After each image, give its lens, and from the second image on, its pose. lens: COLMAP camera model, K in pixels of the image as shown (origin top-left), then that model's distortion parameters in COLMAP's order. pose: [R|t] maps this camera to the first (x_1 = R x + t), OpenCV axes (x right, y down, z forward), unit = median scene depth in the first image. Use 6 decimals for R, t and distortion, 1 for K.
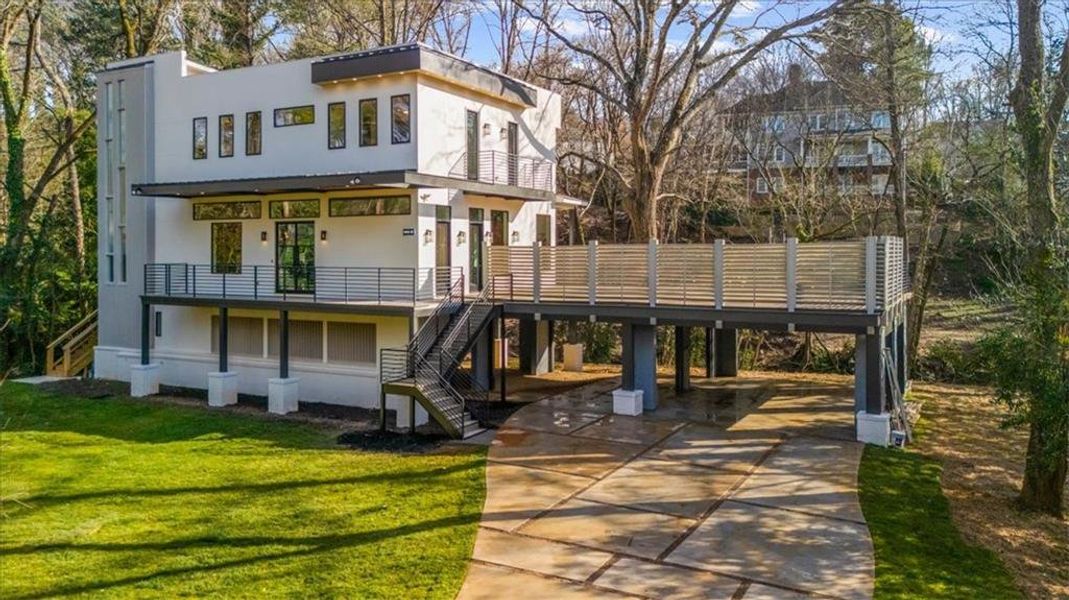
lens RADIAL K [[799.2, 0, 538.1], [0, 799.2, 261.3], [0, 0, 1]] dist [0.104751, -0.116610]
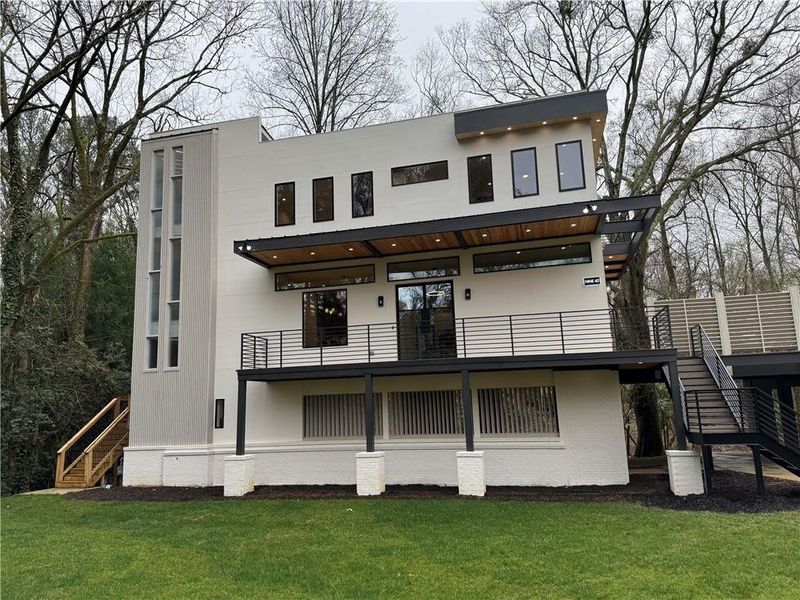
lens RADIAL K [[605.3, 0, 373.8], [0, 605.3, 298.5], [0, 0, 1]] dist [0.107093, -0.197815]
pose [[0.971570, 0.015071, 0.236272, -0.510035], [0.033151, 0.979480, -0.198797, 0.101214], [-0.234420, 0.200977, 0.951134, 0.360793]]
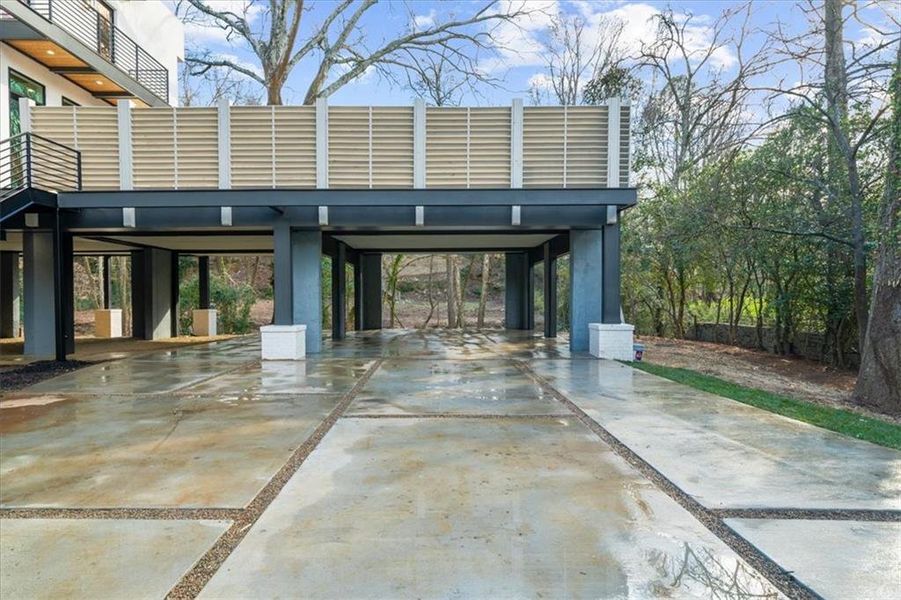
lens RADIAL K [[463.6, 0, 450.5], [0, 463.6, 300.0], [0, 0, 1]] dist [0.000783, -0.000056]
pose [[0.868900, -0.007706, 0.494927, 0.032791], [0.010054, 0.999947, -0.002081, 0.120567], [-0.494885, 0.006785, 0.868932, 0.494548]]
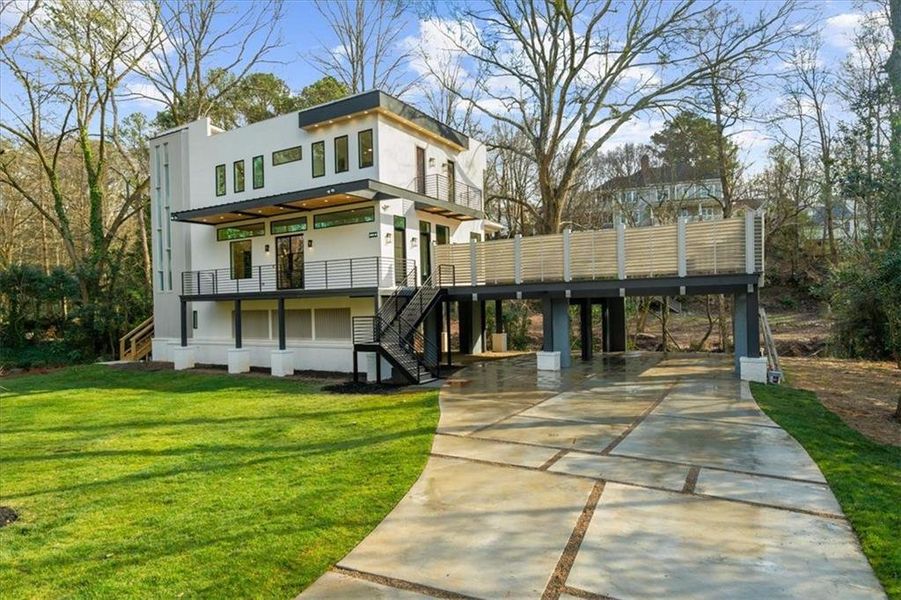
lens RADIAL K [[540.1, 0, 444.7], [0, 540.1, 306.1], [0, 0, 1]] dist [0.001194, -0.000735]
pose [[0.998925, -0.023292, -0.040089, -0.013130], [0.022987, 0.999703, -0.008056, 0.078981], [0.040265, 0.007126, 0.999164, 0.123328]]
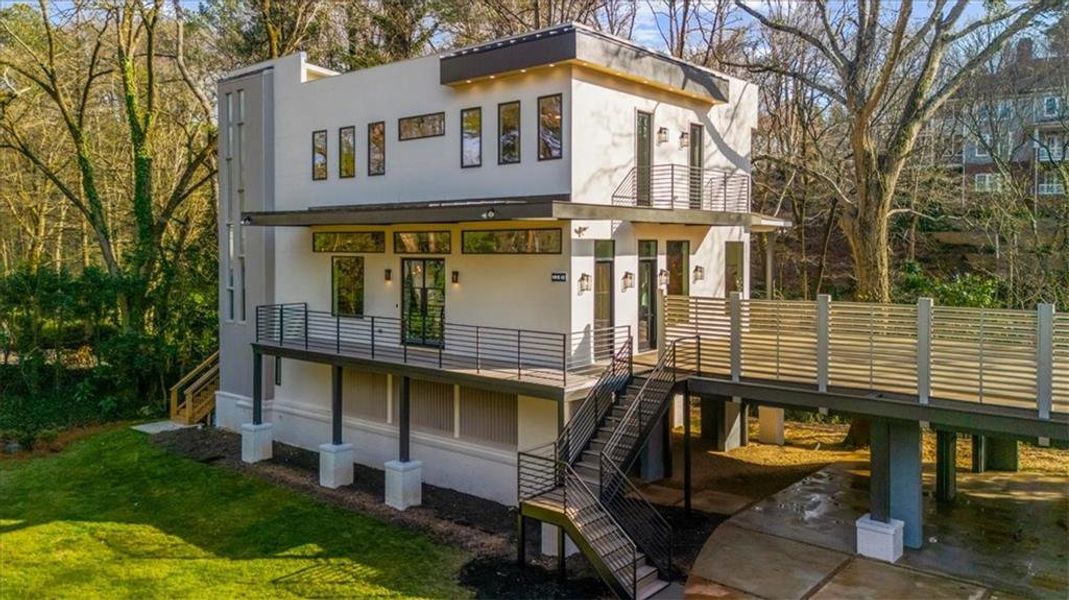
lens RADIAL K [[799.3, 0, 539.3], [0, 799.3, 266.1], [0, 0, 1]] dist [0.107762, -0.148201]
pose [[0.980377, 0.005311, -0.197058, -0.028775], [-0.003049, 0.999926, 0.011778, -0.050286], [0.197106, -0.010946, 0.980321, 0.235726]]
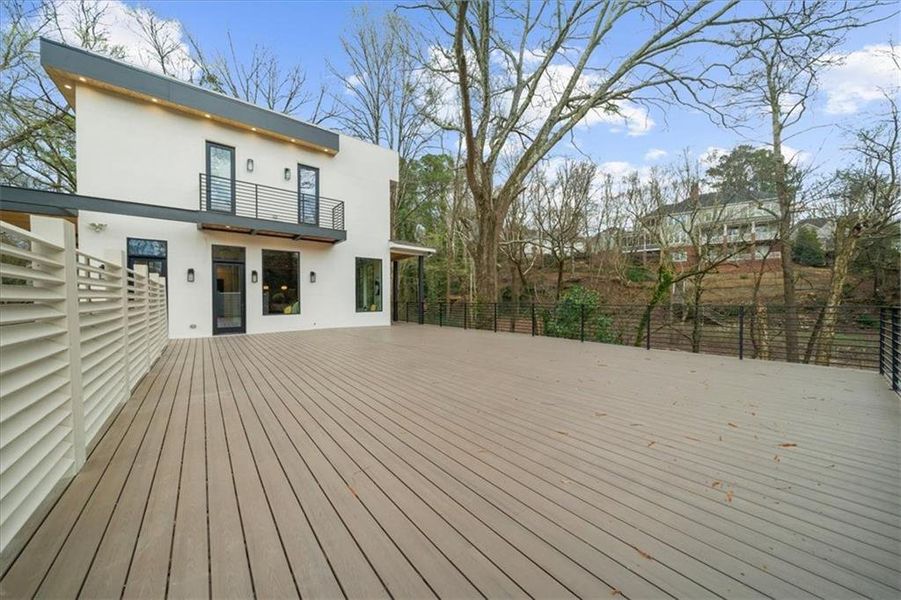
lens RADIAL K [[310.5, 0, 443.4], [0, 310.5, 301.1], [0, 0, 1]] dist [-0.001285, -0.000104]
pose [[0.923091, 0.002171, -0.384575, 0.302183], [-0.003149, 0.999993, -0.001914, -0.000123], [0.384568, 0.002977, 0.923092, 0.756676]]
